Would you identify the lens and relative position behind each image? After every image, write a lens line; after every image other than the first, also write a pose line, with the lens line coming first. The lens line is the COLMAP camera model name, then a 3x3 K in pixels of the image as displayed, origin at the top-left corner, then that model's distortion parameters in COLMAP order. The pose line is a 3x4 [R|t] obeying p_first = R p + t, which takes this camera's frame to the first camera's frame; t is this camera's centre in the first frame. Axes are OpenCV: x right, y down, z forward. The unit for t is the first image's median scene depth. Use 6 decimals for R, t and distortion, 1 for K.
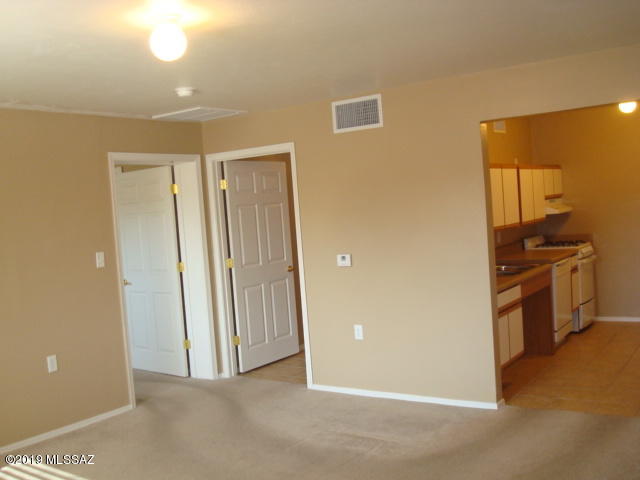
lens RADIAL K [[657.1, 0, 320.0], [0, 657.1, 240.0], [0, 0, 1]] dist [-0.100260, -0.042046]
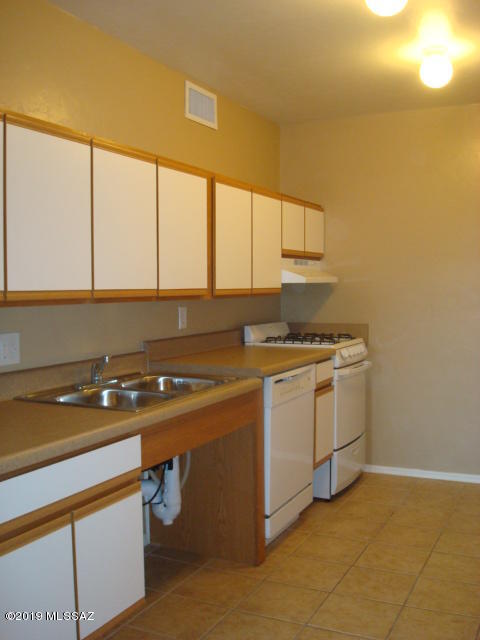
lens RADIAL K [[657.1, 0, 253.2], [0, 657.1, 317.2], [0, 0, 1]] dist [-0.100260, -0.042046]
pose [[0.983438, 0.059707, 0.171126, 0.232403], [-0.057523, 0.998187, -0.017699, 0.000683], [-0.171872, 0.007562, 0.985090, 0.459827]]
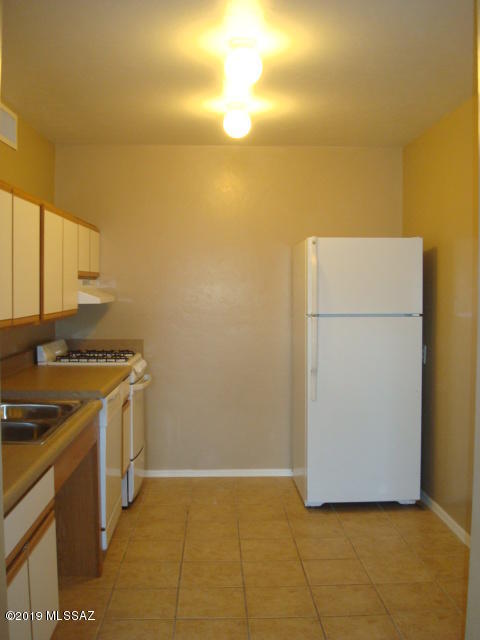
lens RADIAL K [[657.1, 0, 253.2], [0, 657.1, 317.2], [0, 0, 1]] dist [-0.100260, -0.042046]
pose [[0.779107, 0.051509, 0.624772, 0.112556], [-0.032995, 0.998607, -0.041184, -0.009414], [-0.626022, 0.011472, 0.779721, 0.462357]]
